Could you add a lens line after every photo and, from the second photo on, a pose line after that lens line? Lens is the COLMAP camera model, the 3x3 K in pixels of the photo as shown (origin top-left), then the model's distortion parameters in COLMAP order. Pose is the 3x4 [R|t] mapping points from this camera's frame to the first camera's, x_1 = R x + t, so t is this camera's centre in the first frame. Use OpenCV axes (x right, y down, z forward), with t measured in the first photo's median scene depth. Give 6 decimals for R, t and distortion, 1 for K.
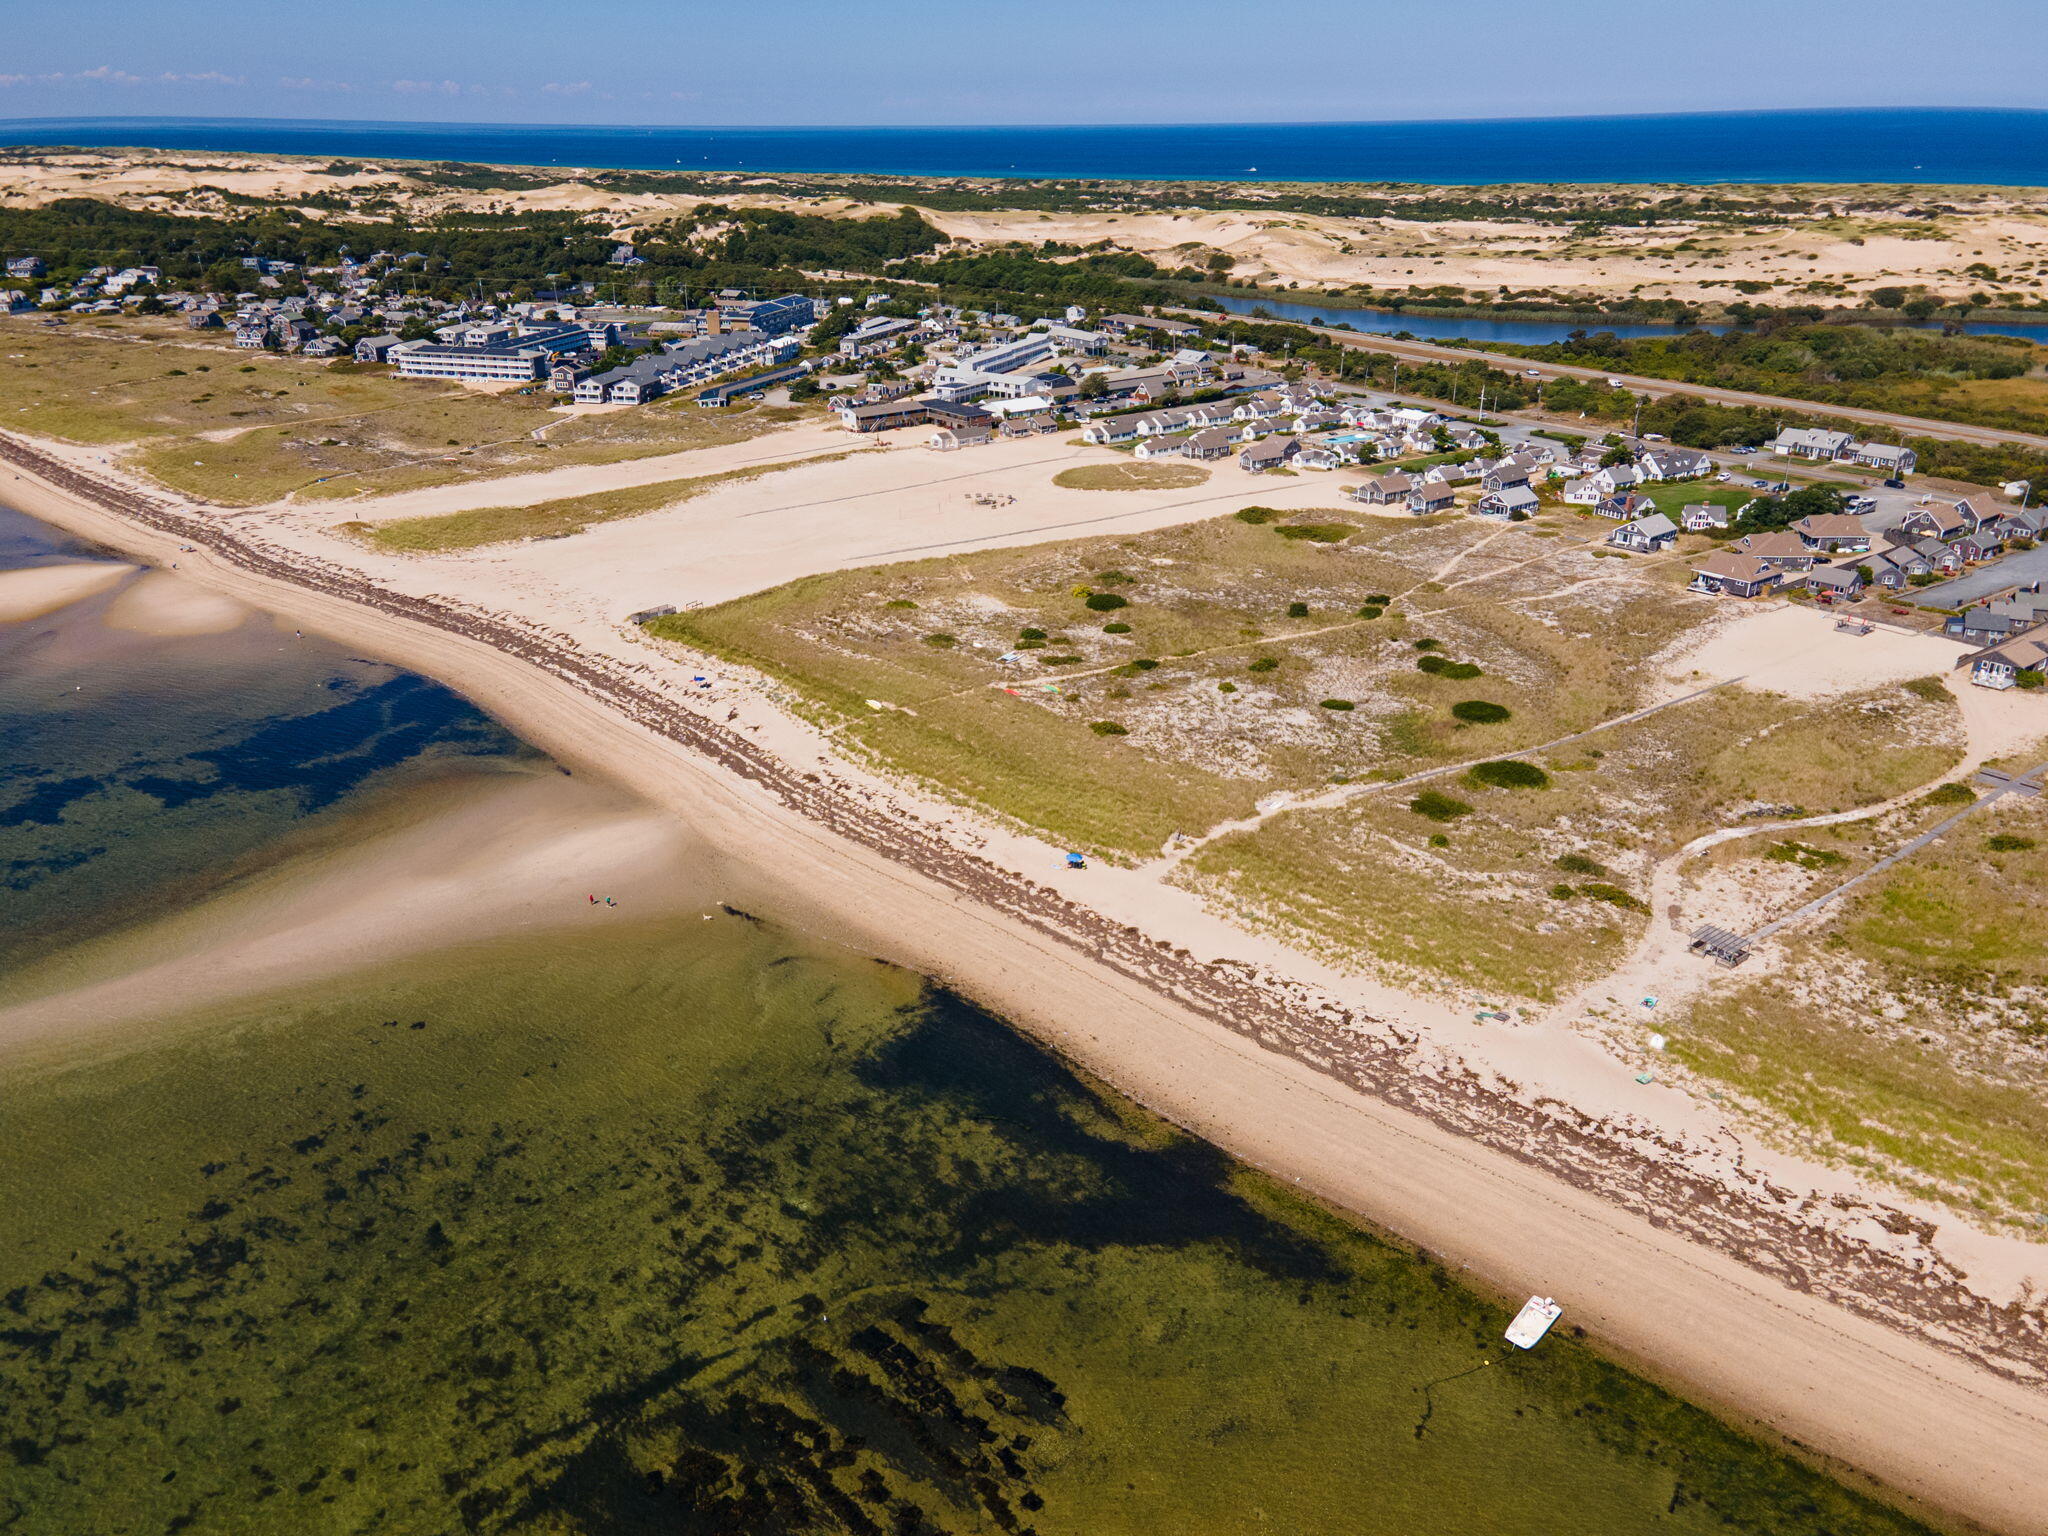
lens RADIAL K [[1484.3, 0, 1004.3], [0, 1484.3, 823.5], [0, 0, 1]] dist [0.029669, 0.055856]
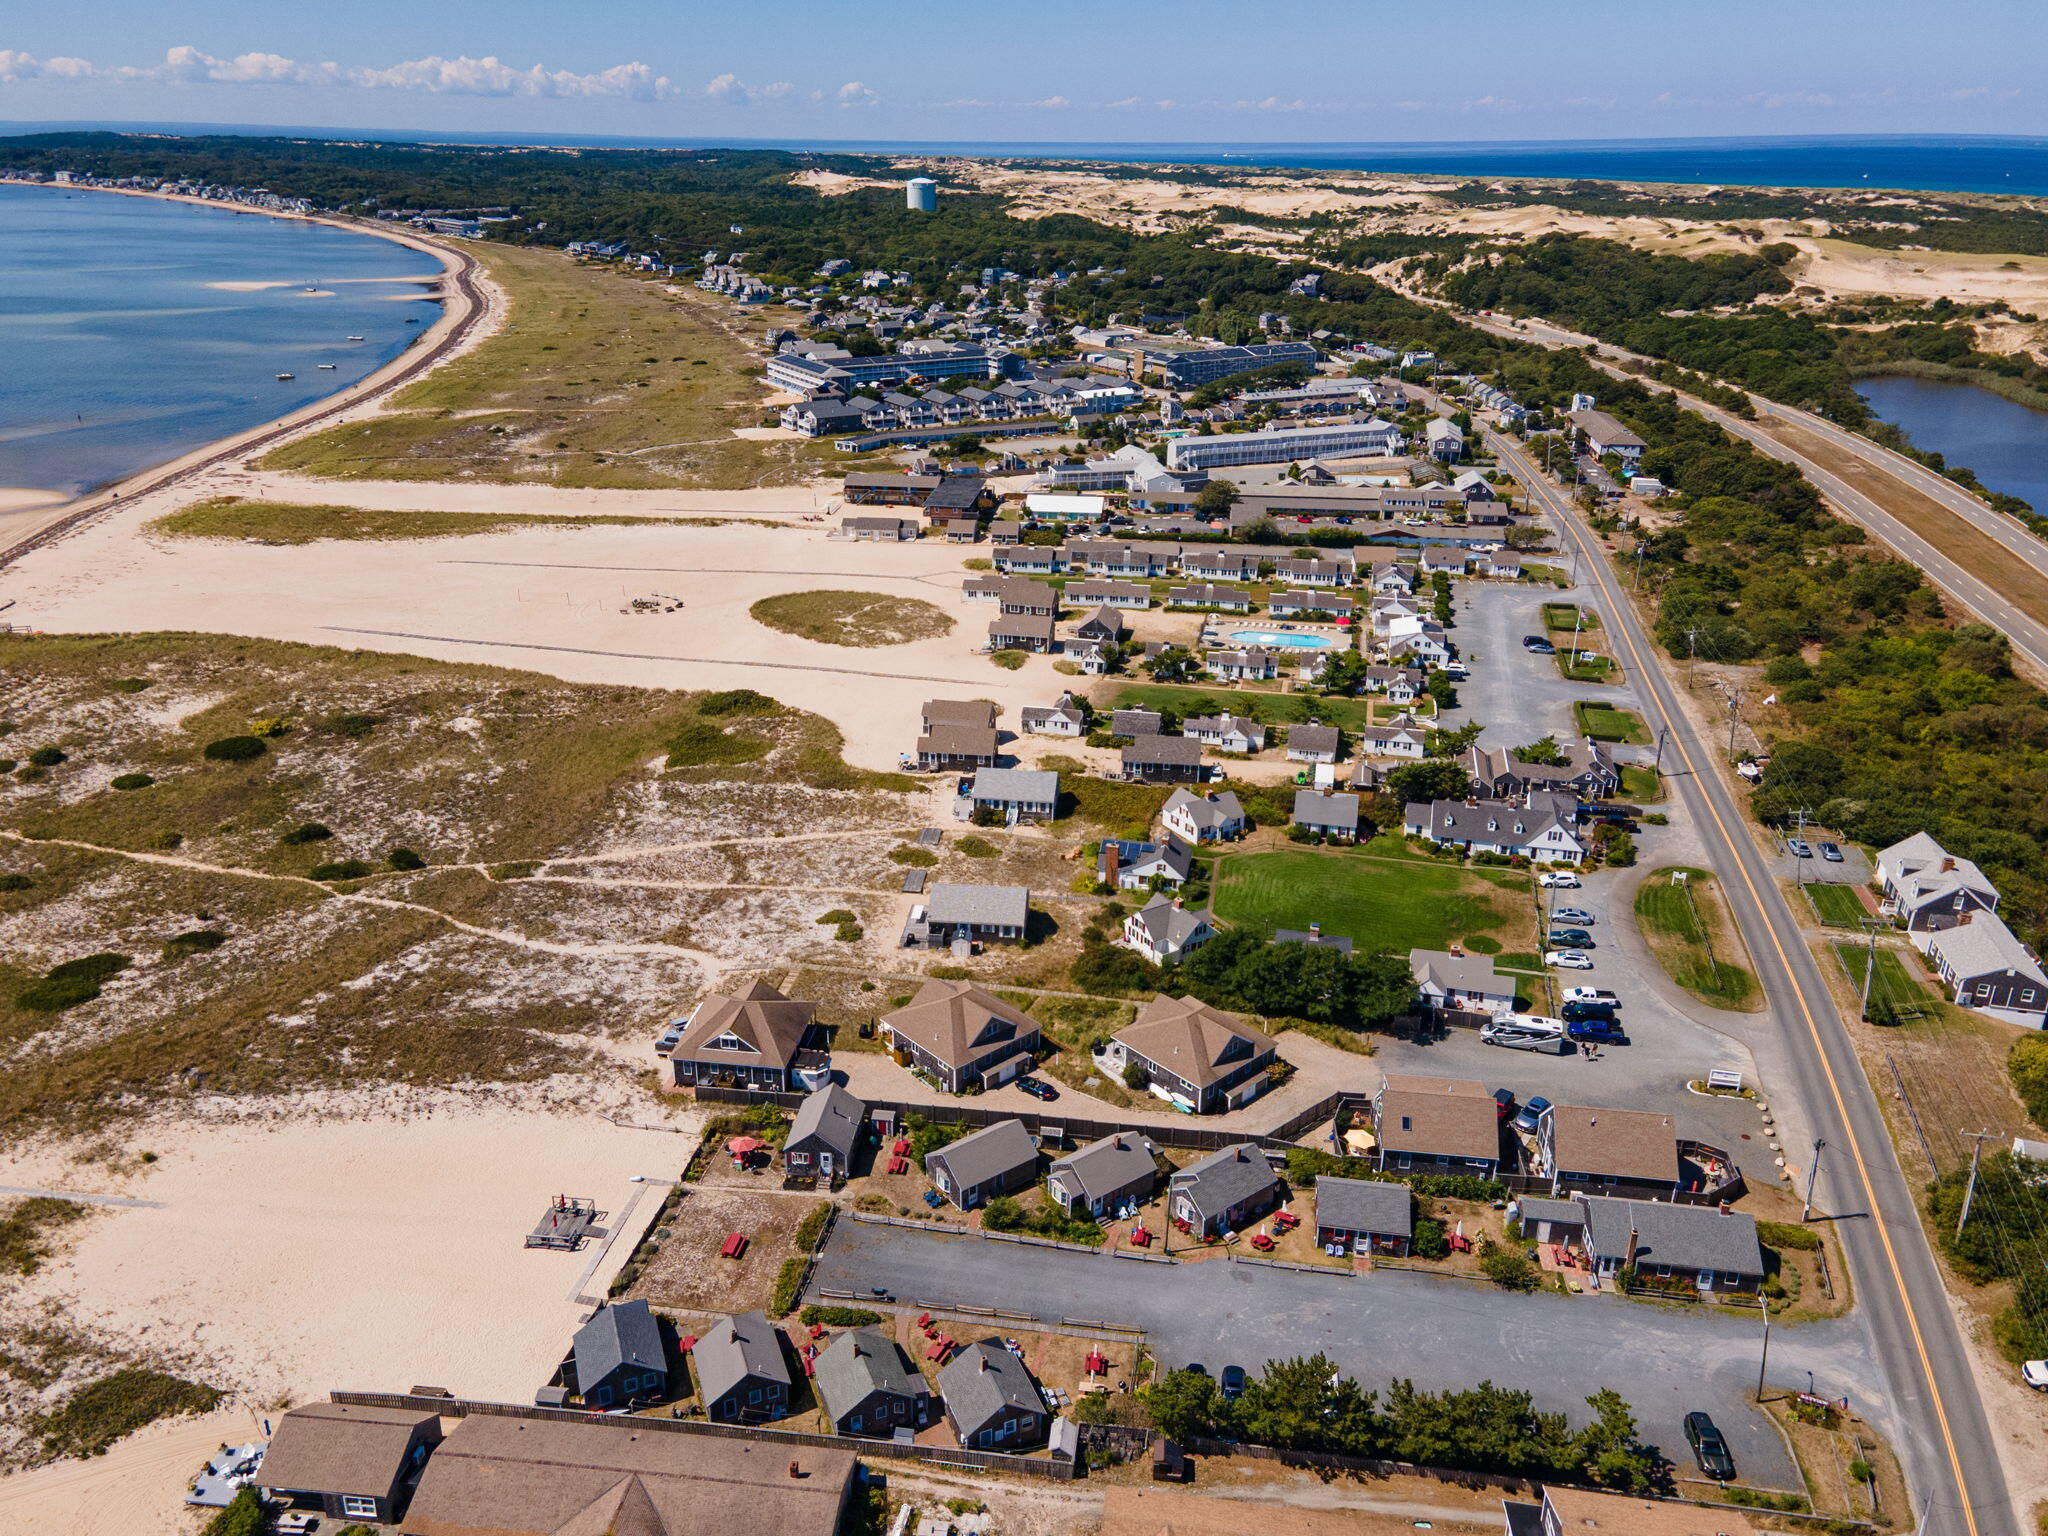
lens RADIAL K [[1484.3, 0, 1015.9], [0, 1484.3, 803.9], [0, 0, 1]] dist [0.029669, 0.055856]
pose [[0.707812, 0.297441, -0.640727, 1.008240], [-0.309883, 0.945839, 0.096753, -0.376069], [0.634803, 0.130068, 0.761648, 0.774823]]
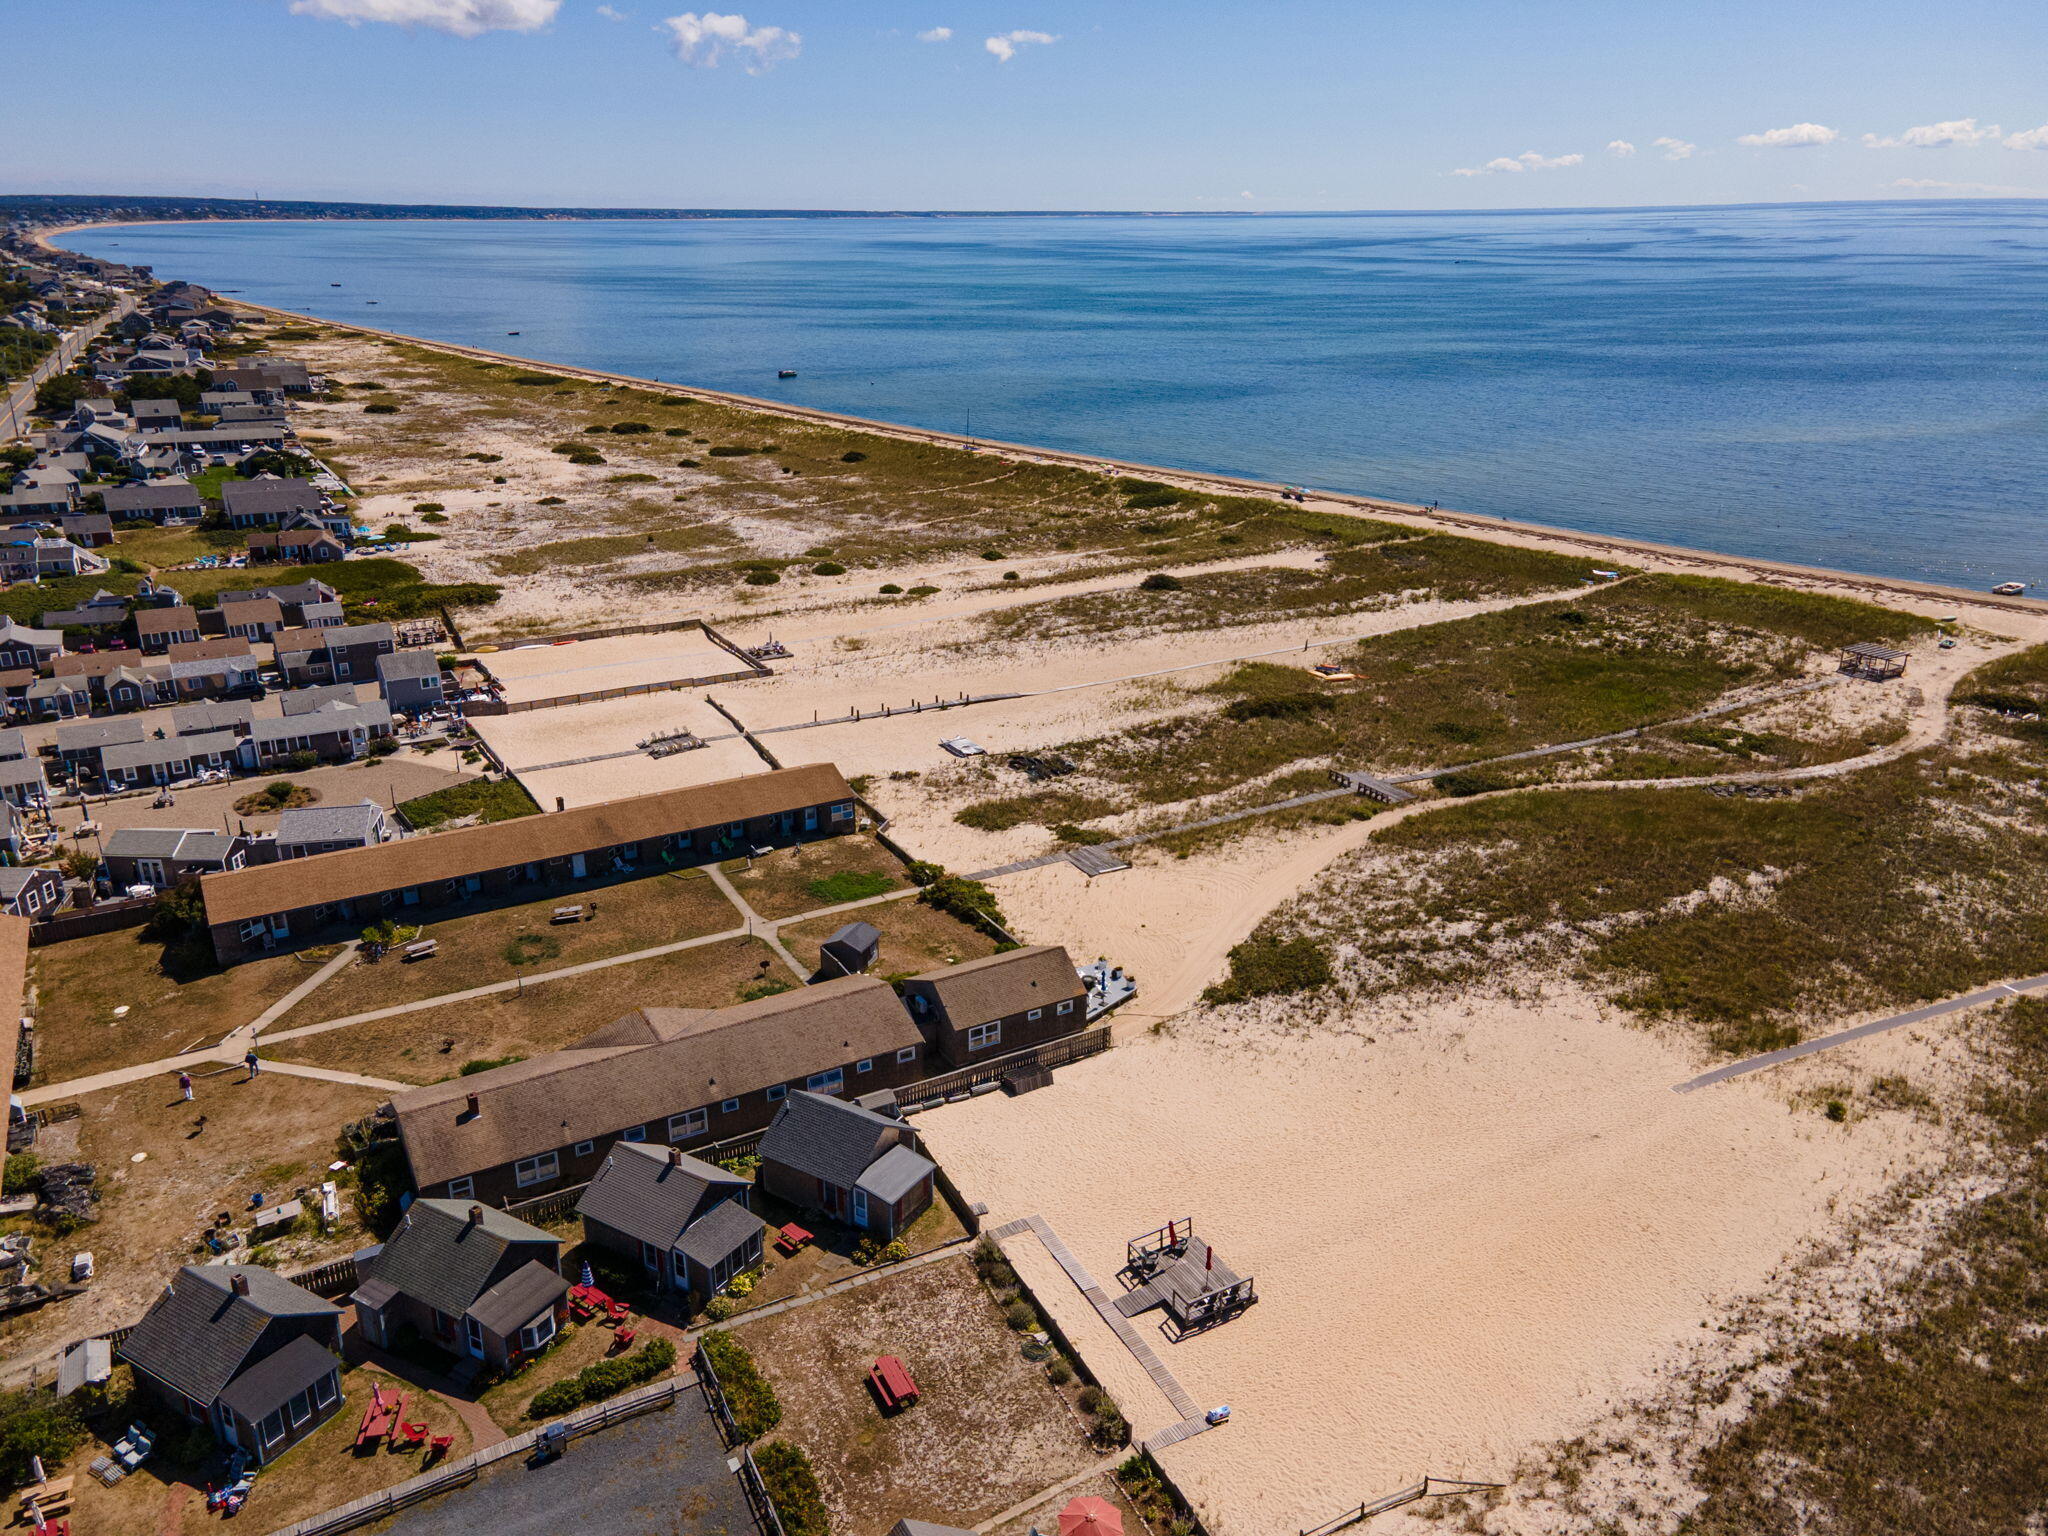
lens RADIAL K [[1484.3, 0, 1007.4], [0, 1484.3, 802.8], [0, 0, 1]] dist [0.029669, 0.055856]
pose [[-0.990737, -0.045995, 0.127770, 0.614132], [0.062348, 0.681795, 0.728882, -0.413404], [-0.120638, 0.730096, -0.672611, 1.216166]]
